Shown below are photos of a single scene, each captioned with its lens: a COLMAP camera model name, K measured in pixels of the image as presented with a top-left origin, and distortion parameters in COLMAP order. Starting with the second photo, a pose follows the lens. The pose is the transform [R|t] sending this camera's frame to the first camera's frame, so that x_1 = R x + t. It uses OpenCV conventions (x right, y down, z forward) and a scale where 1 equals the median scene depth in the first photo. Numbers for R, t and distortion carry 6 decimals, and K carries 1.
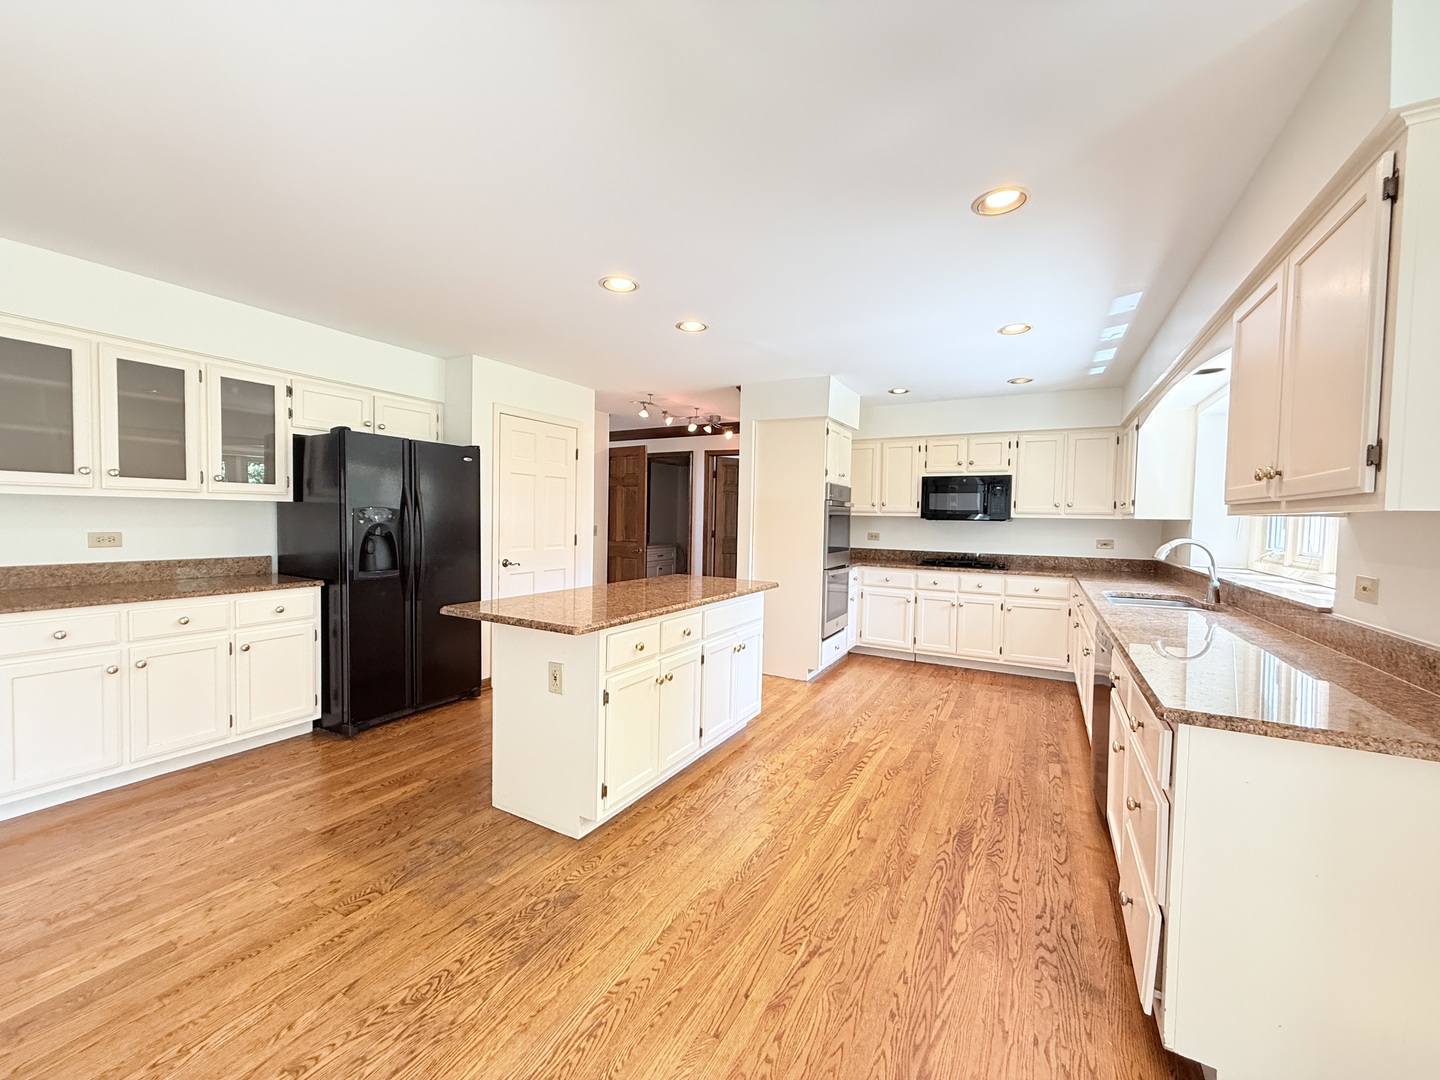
lens RADIAL K [[577.7, 0, 714.6], [0, 577.7, 536.5], [0, 0, 1]] dist [0.004767, 0.000154]
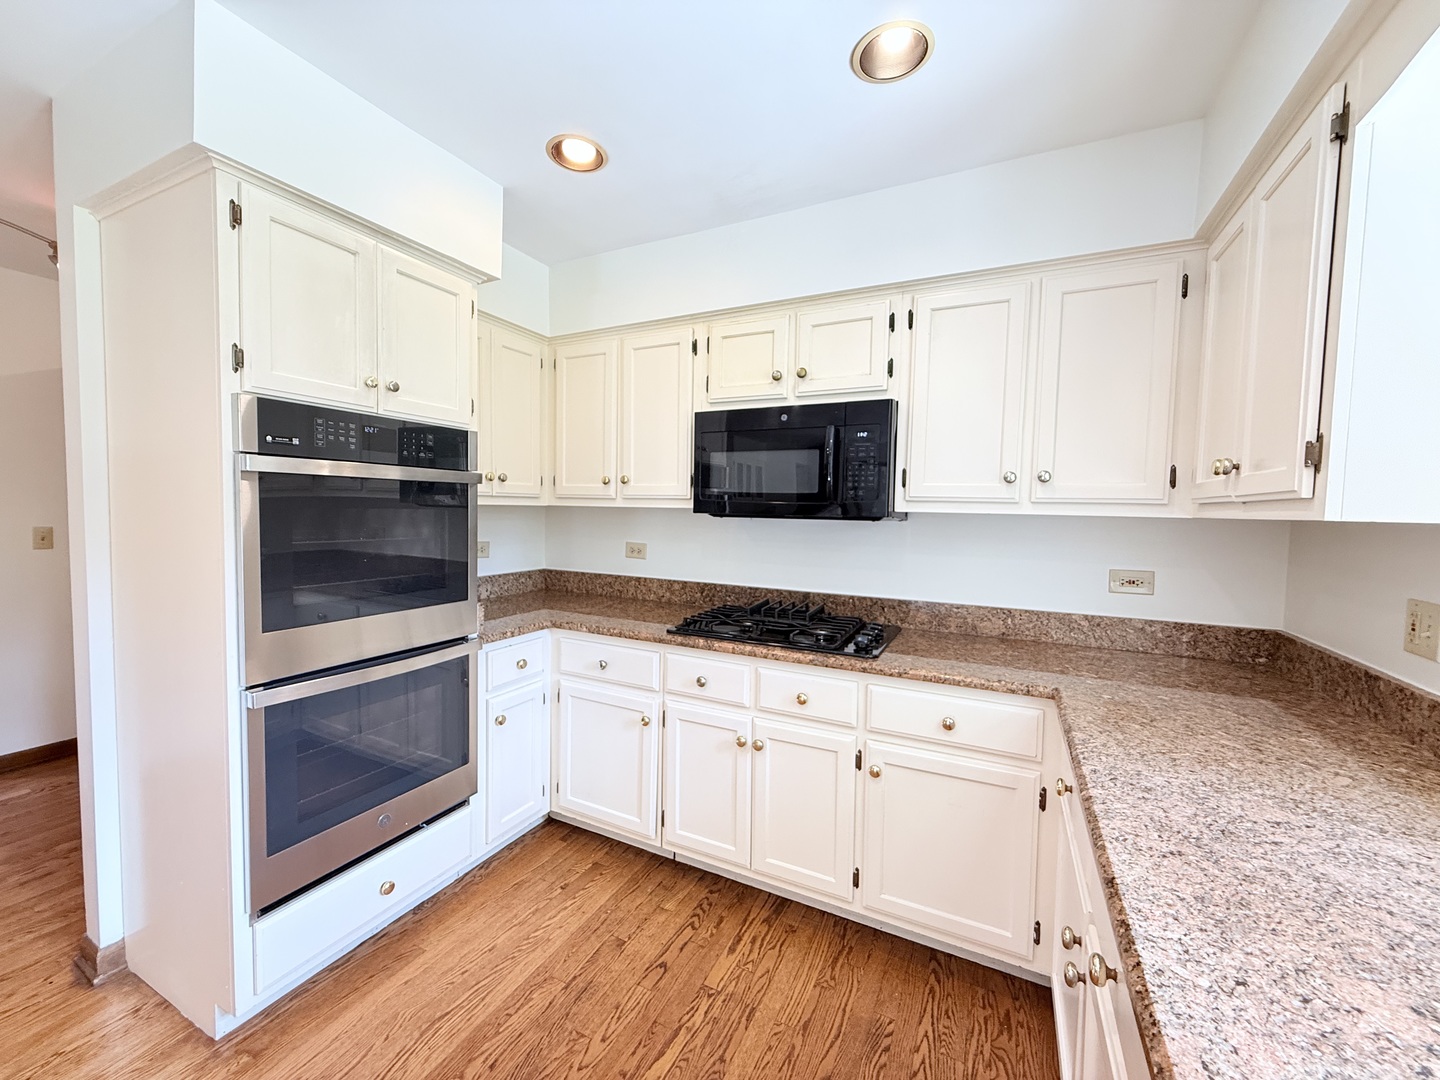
lens RADIAL K [[577.7, 0, 717.5], [0, 577.7, 537.9], [0, 0, 1]] dist [0.004767, 0.000154]
pose [[0.998892, 0.000181, 0.047066, 0.383123], [-0.000923, 0.999876, 0.015725, -0.021689], [-0.047057, -0.015751, 0.998768, 0.631455]]
